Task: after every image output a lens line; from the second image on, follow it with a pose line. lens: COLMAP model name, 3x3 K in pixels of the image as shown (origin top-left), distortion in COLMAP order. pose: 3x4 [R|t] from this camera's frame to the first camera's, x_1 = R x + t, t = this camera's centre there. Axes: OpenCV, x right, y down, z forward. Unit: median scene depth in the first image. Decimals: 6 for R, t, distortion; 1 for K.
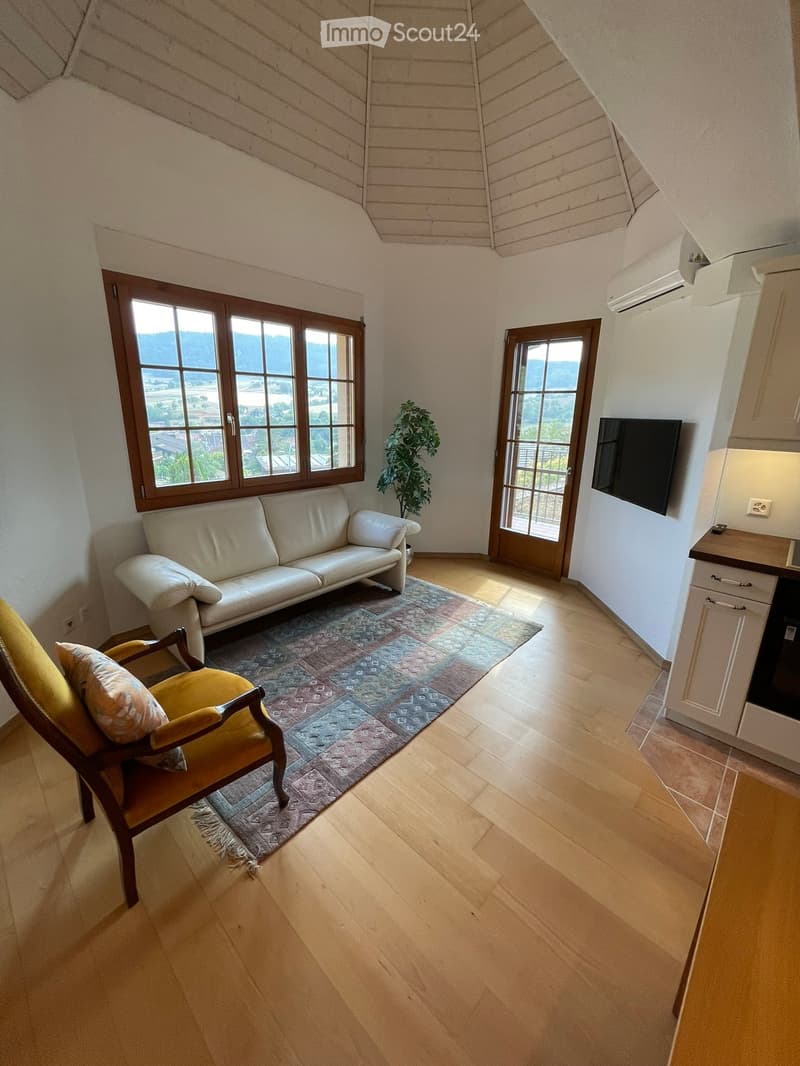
lens RADIAL K [[430.1, 0, 399.8], [0, 430.1, 526.5], [0, 0, 1]] dist [-0.000672, -0.000219]
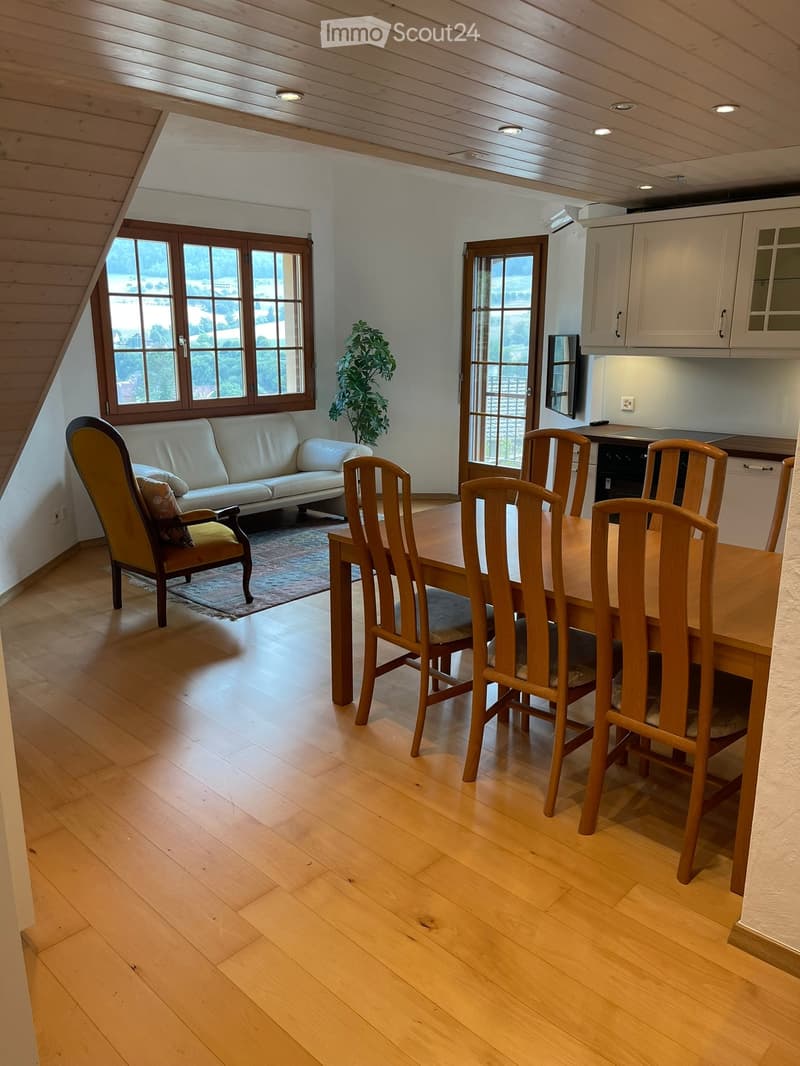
lens RADIAL K [[804.1, 0, 399.9], [0, 804.1, 536.1], [0, 0, 1]] dist [0.026033, 0.001883]
pose [[0.999866, -0.014161, -0.008167, 0.124881], [0.014008, 0.999730, -0.018522, 0.230579], [0.008428, 0.018405, 0.999795, -0.818095]]
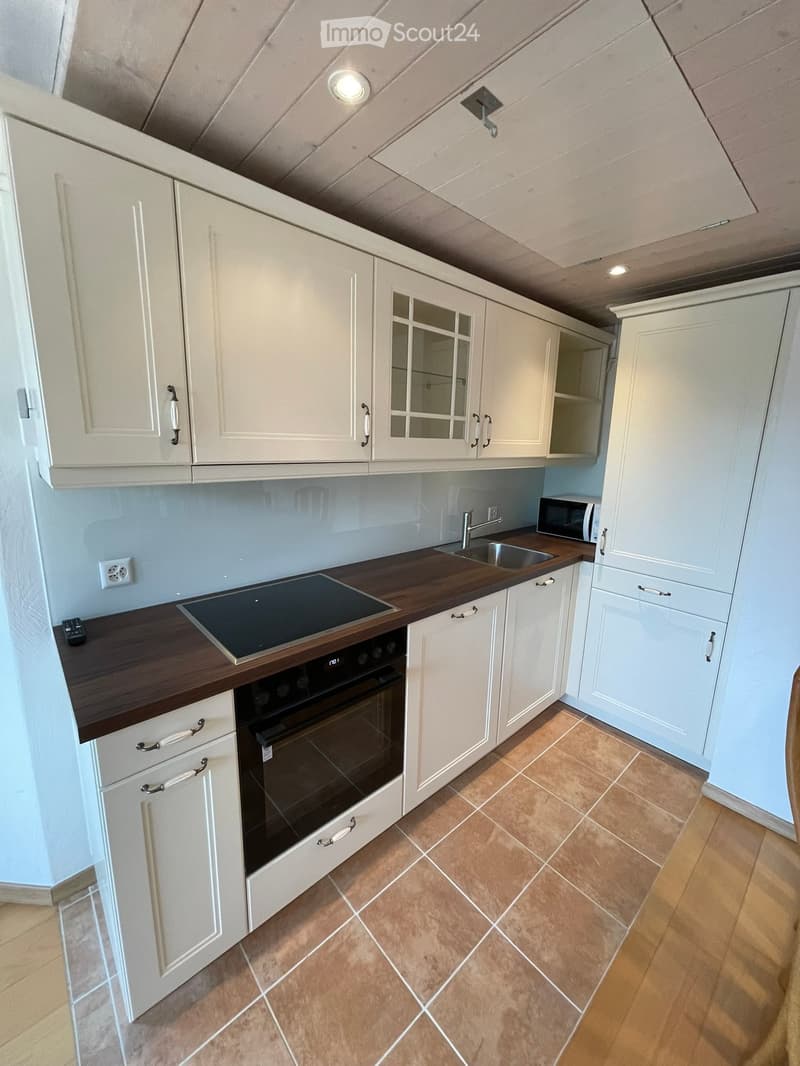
lens RADIAL K [[432.0, 0, 399.9], [0, 432.0, 528.0], [0, 0, 1]] dist [-0.002751, -0.000453]
pose [[0.079522, -0.216346, 0.973073, 0.176182], [0.243066, 0.950908, 0.191554, -0.079132], [-0.966745, 0.221288, 0.128205, 0.322365]]
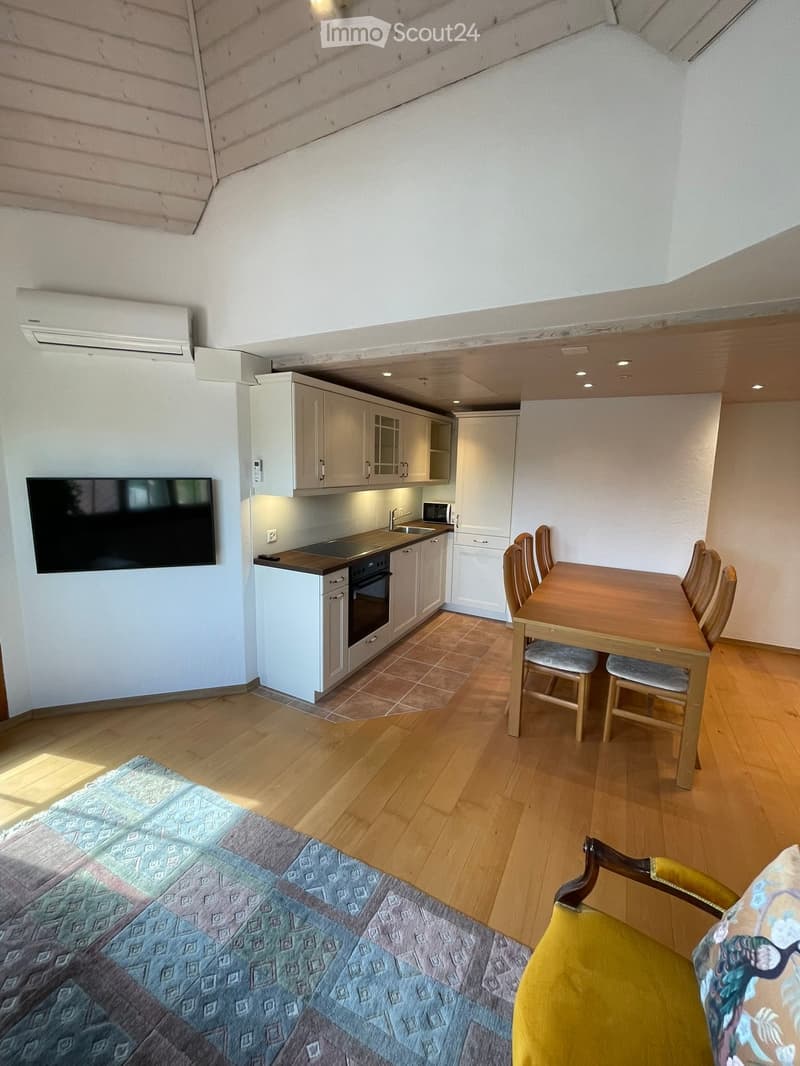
lens RADIAL K [[428.8, 0, 401.0], [0, 428.8, 528.5], [0, 0, 1]] dist [0.001747, 0.000158]
pose [[-0.269191, -0.164297, 0.948969, -0.377312], [0.230936, 0.945583, 0.229219, -0.182955], [-0.934989, 0.280854, -0.216600, 0.566731]]
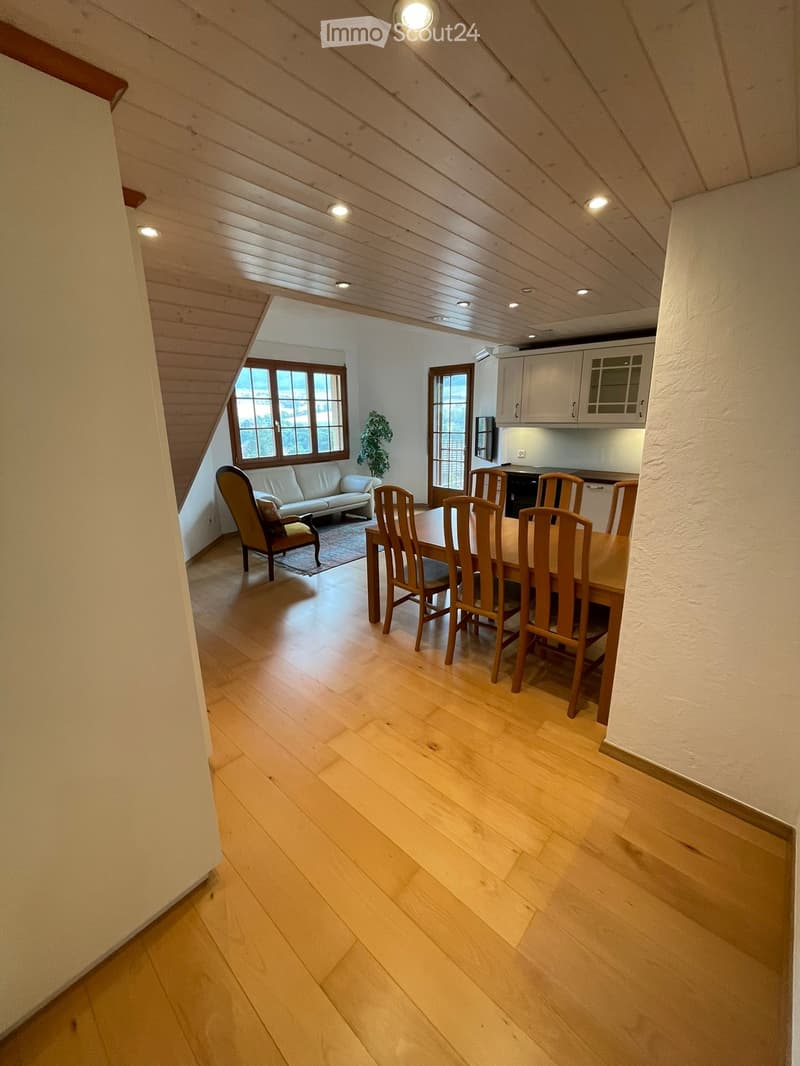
lens RADIAL K [[428.8, 0, 401.0], [0, 428.8, 528.5], [0, 0, 1]] dist [0.001747, 0.000158]
pose [[0.999245, -0.034876, 0.017118, 0.093756], [0.035066, 0.999325, -0.010914, 0.221619], [-0.016726, 0.011506, 0.999794, -0.784584]]
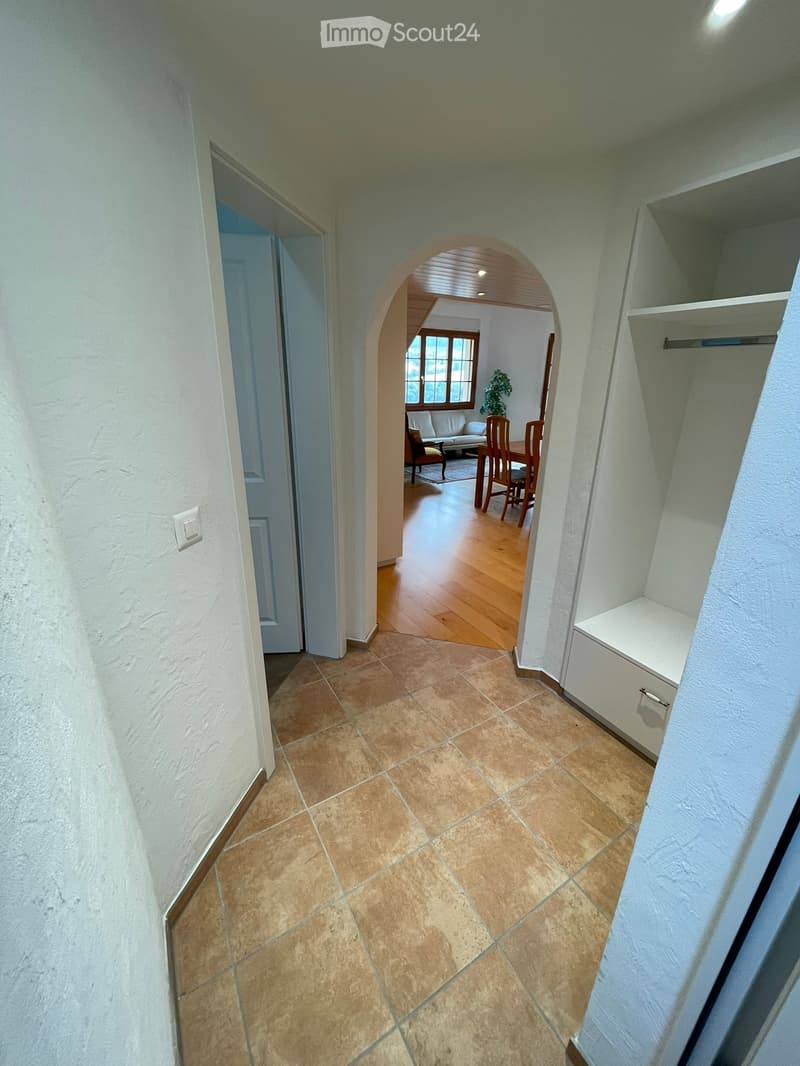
lens RADIAL K [[422.3, 0, 396.4], [0, 422.3, 533.9], [0, 0, 1]] dist [0.000709, 0.000020]
pose [[0.963037, 0.087425, -0.254788, 0.152931], [-0.065019, 0.993343, 0.095089, 0.381548], [0.261405, -0.075008, 0.962310, -1.313567]]
